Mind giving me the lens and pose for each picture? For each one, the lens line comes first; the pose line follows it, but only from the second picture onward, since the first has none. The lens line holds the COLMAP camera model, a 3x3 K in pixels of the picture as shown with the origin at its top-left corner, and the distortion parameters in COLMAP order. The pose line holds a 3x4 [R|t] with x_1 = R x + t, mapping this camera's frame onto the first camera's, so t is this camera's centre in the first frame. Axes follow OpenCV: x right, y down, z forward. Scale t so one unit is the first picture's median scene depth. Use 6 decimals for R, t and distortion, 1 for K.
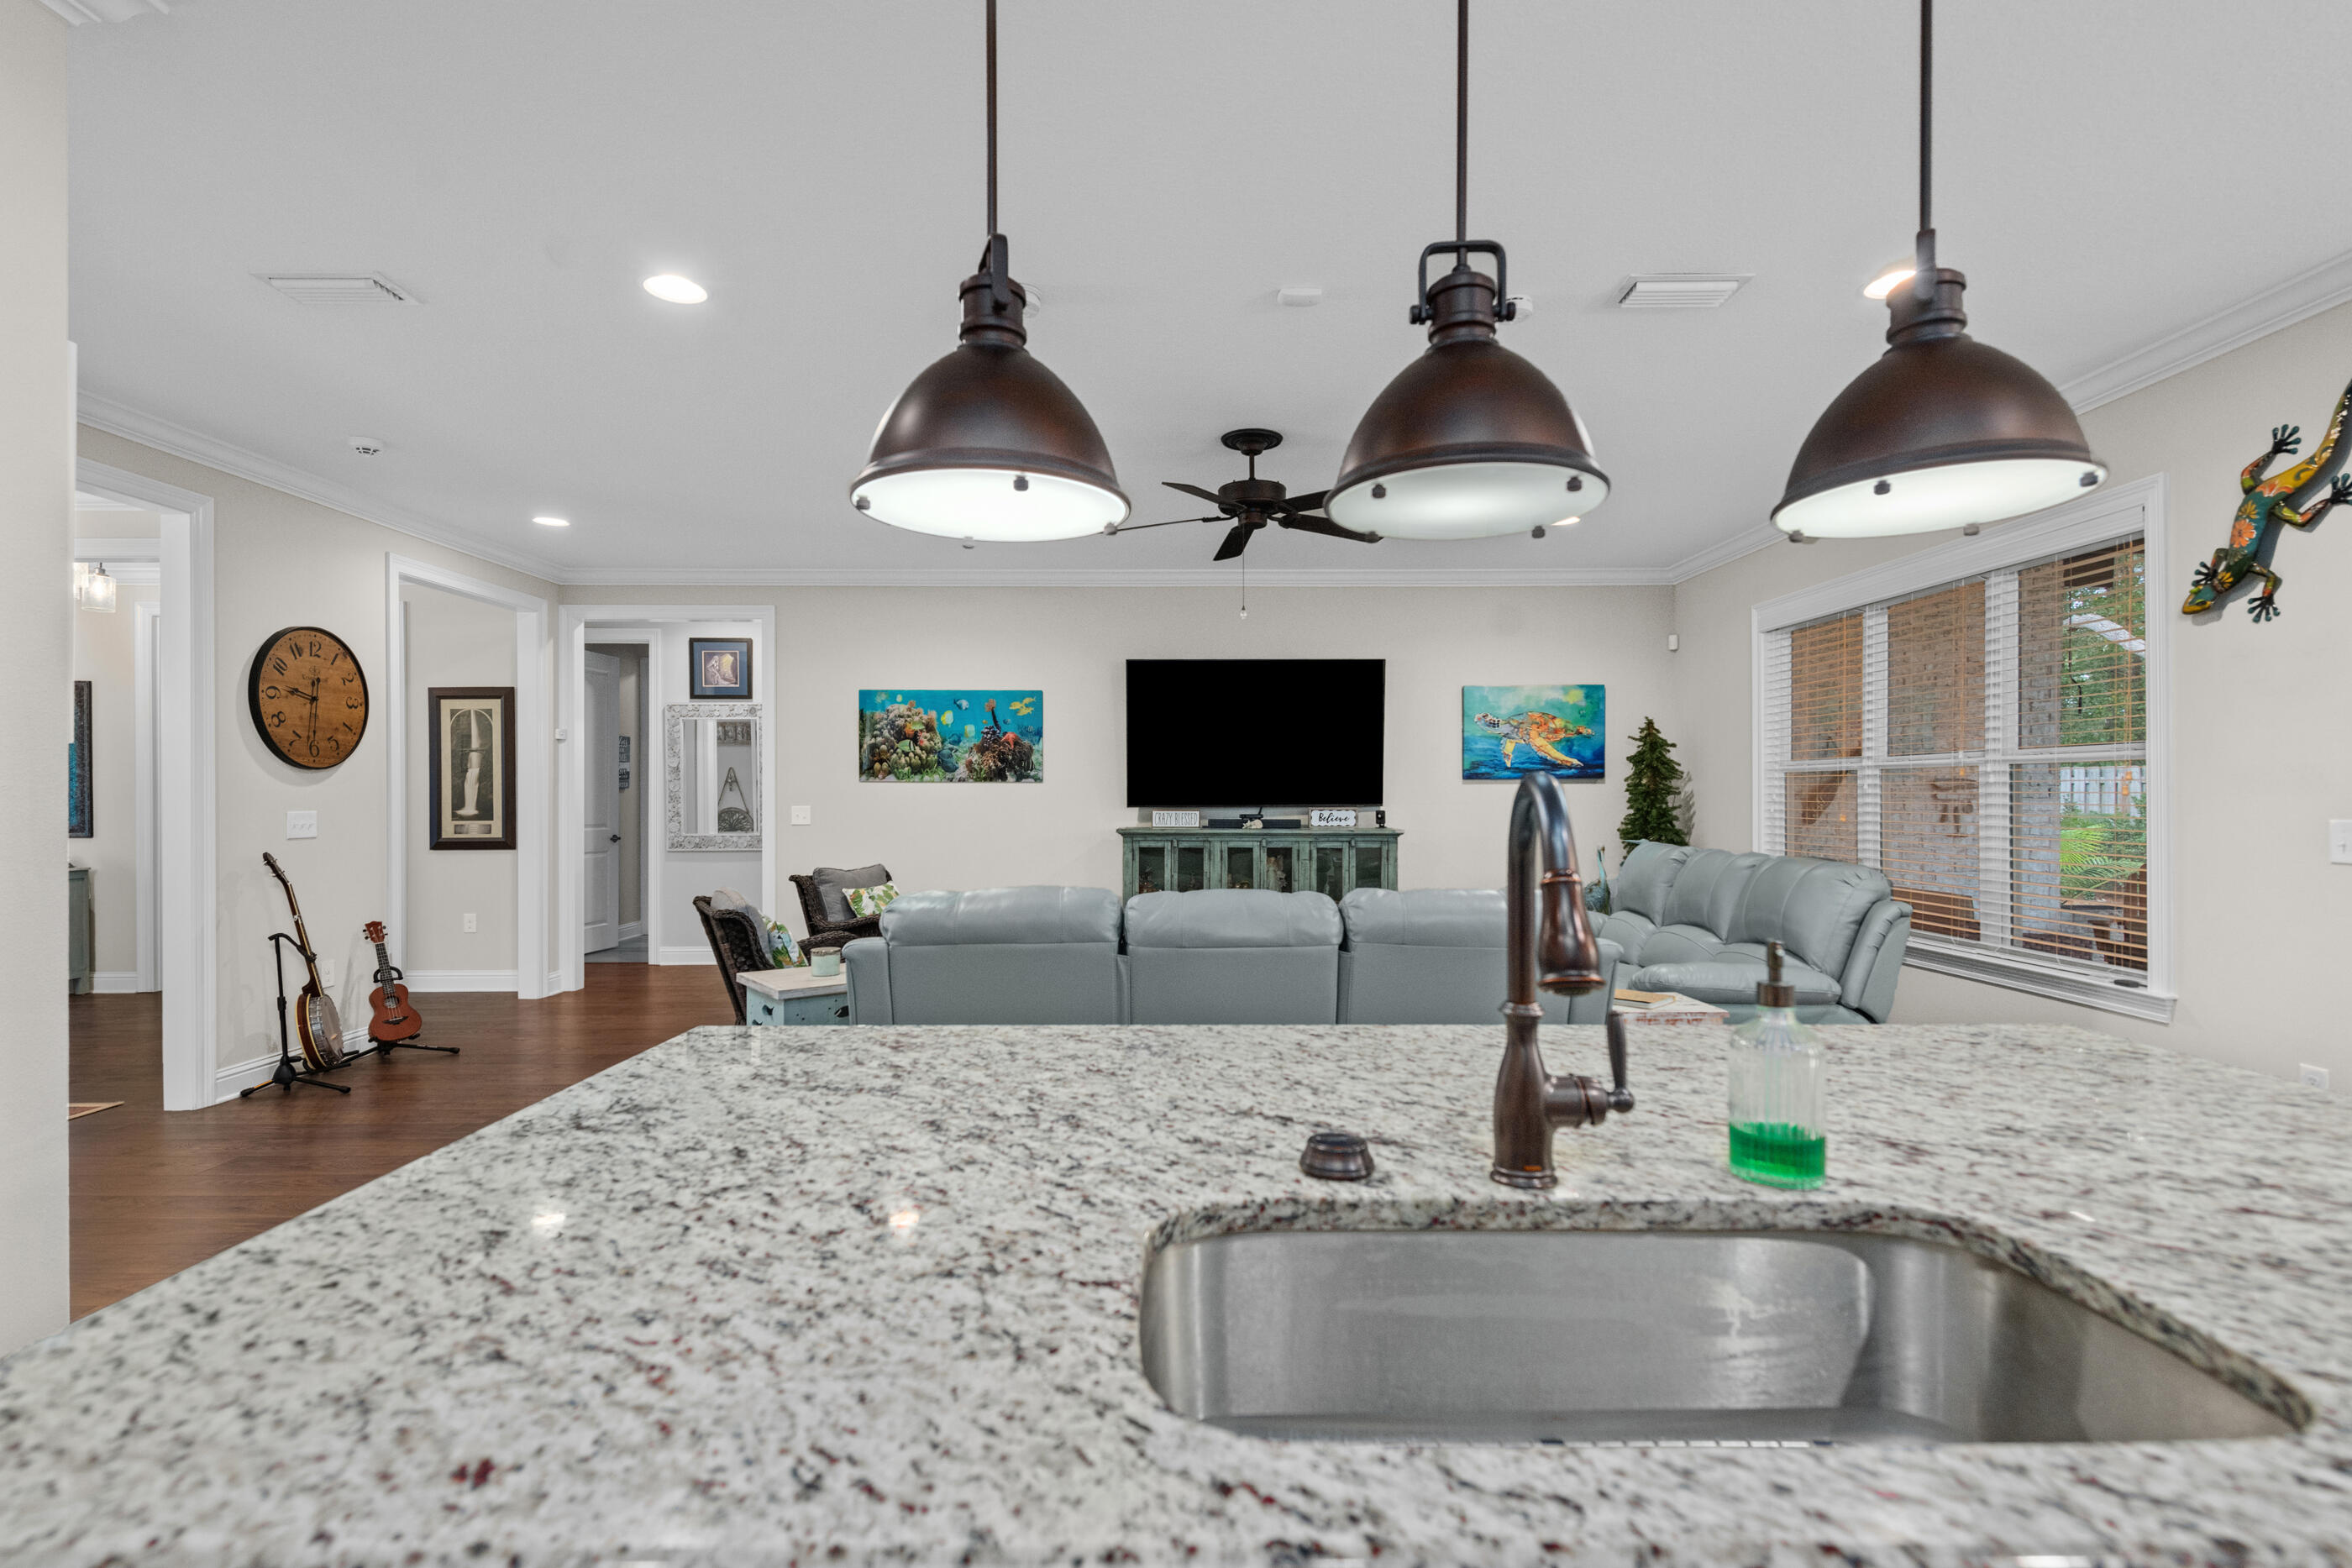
lens RADIAL K [[1099.1, 0, 1161.9], [0, 1099.1, 802.2], [0, 0, 1]] dist [0.011595, -0.003962]
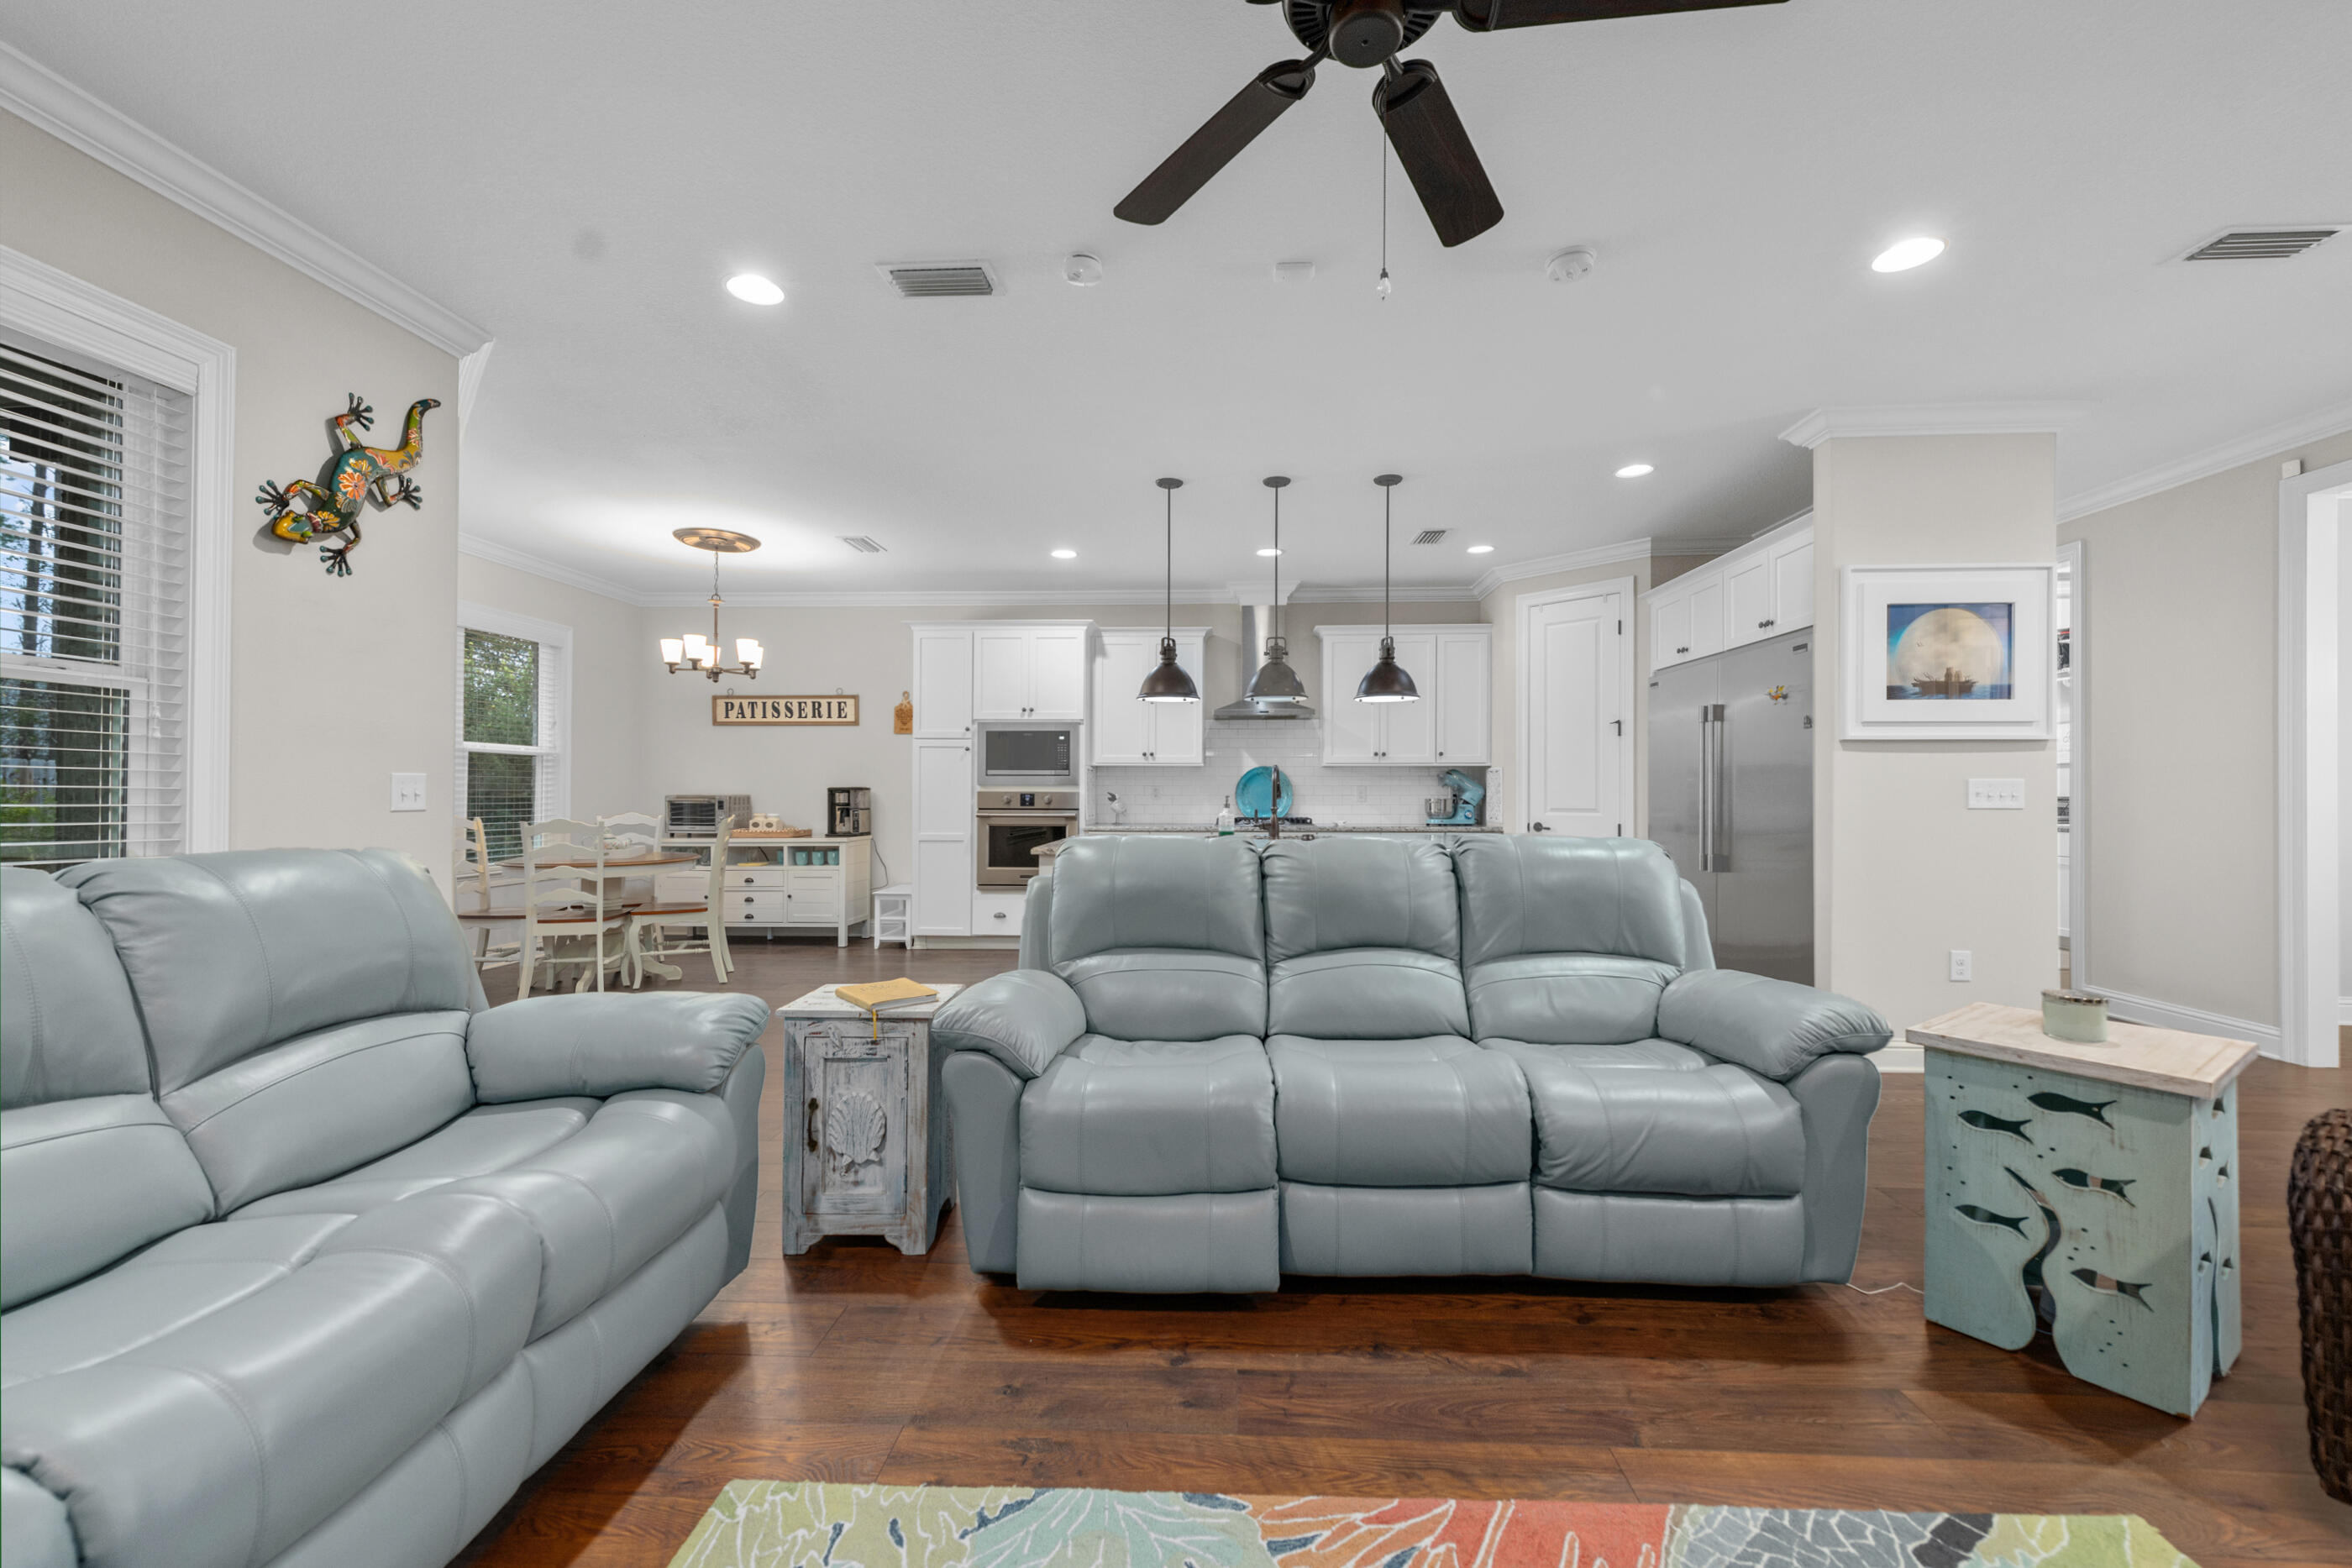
lens RADIAL K [[944.2, 0, 1211.9], [0, 944.2, 772.9], [0, 0, 1]] dist [0.003001, 0.000309]
pose [[-0.999414, -0.000675, 0.034219, 0.122891], [-0.001165, 0.999897, -0.014286, 0.020448], [-0.034206, -0.014317, -0.999312, 1.351258]]
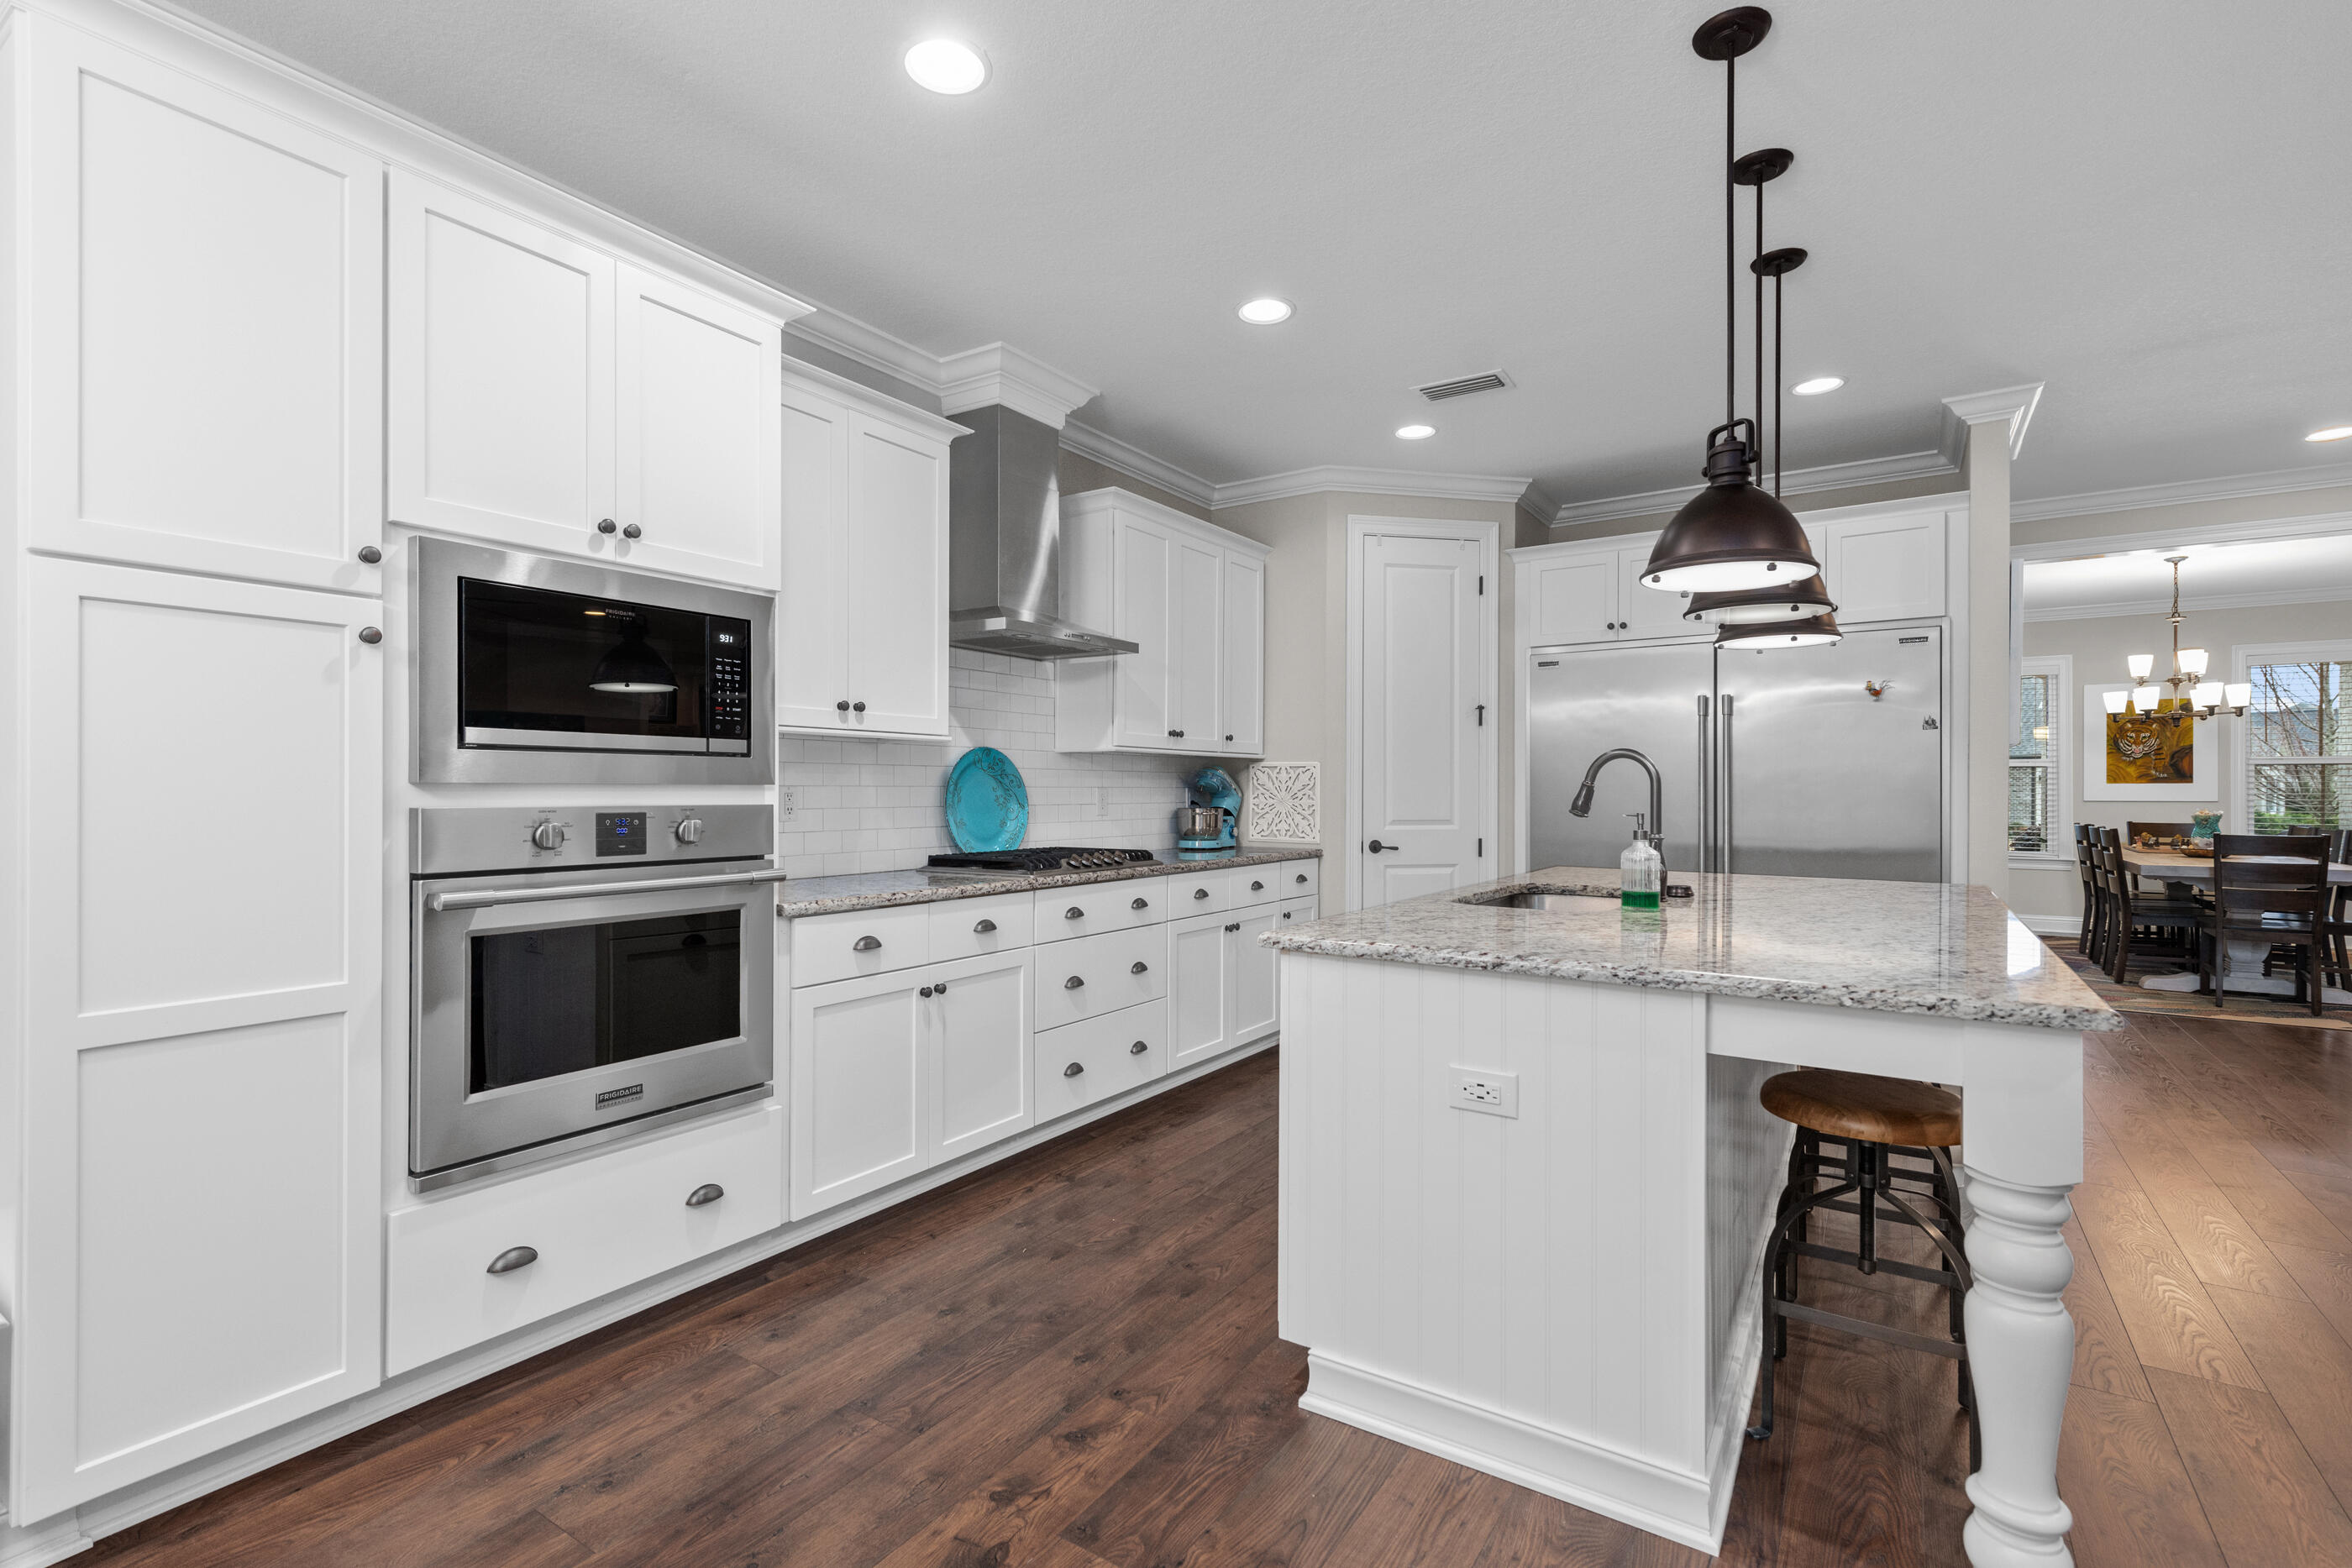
lens RADIAL K [[1025.2, 0, 1203.0], [0, 1025.2, 791.4], [0, 0, 1]] dist [0.017244, -0.007097]
pose [[-0.557082, 0.002232, -0.830454, 0.714146], [-0.004968, 0.999970, 0.006020, 0.017151], [0.830442, 0.007480, -0.557054, 0.357309]]
